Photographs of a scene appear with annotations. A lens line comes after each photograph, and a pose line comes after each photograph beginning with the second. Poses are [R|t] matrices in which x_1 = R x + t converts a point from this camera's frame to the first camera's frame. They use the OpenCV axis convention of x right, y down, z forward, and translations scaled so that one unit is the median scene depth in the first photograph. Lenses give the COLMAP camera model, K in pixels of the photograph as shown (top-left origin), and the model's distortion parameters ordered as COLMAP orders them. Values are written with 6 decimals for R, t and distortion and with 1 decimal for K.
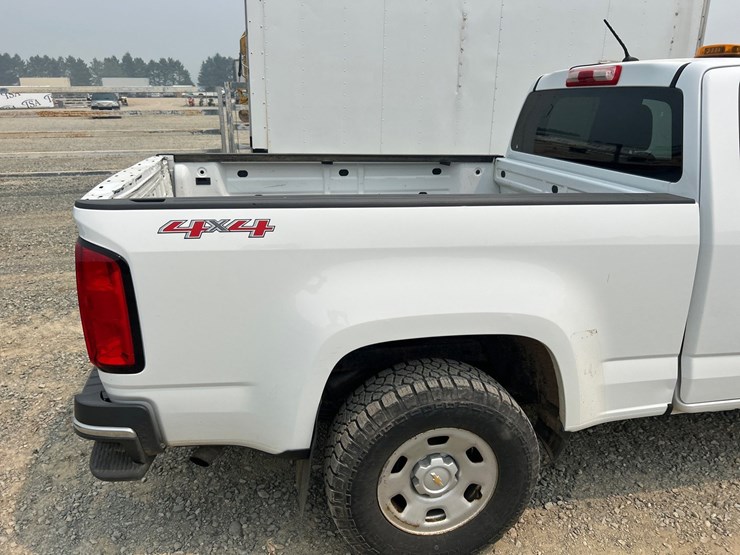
lens RADIAL K [[568.0, 0, 370.0], [0, 568.0, 277.5], [0, 0, 1]] dist [0.013179, -0.006201]
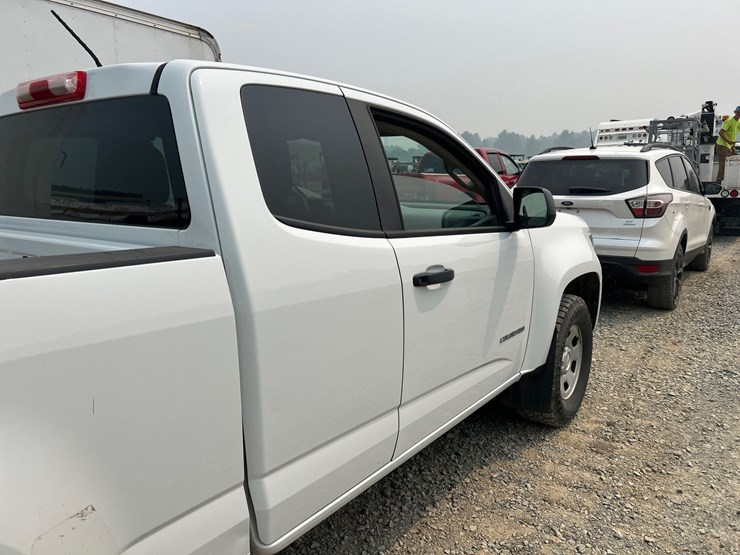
lens RADIAL K [[570.5, 0, 373.6], [0, 570.5, 277.6], [0, 0, 1]] dist [0.061761, -0.076433]
pose [[0.746380, -0.135847, 0.651508, 0.256708], [0.216271, 0.975323, -0.044399, -0.034261], [-0.629400, 0.174041, 0.757341, 0.365125]]
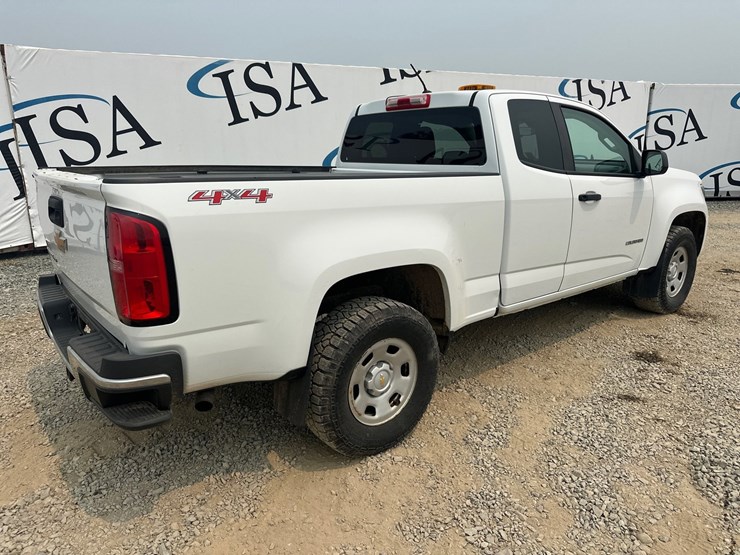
lens RADIAL K [[516.1, 0, 368.0], [0, 516.1, 265.1], [0, 0, 1]] dist [0.075751, -0.054933]
pose [[0.889638, -0.110021, 0.443215, -0.424752], [0.144802, 0.988424, -0.045291, 0.130088], [-0.433101, 0.104471, 0.895271, -0.126557]]
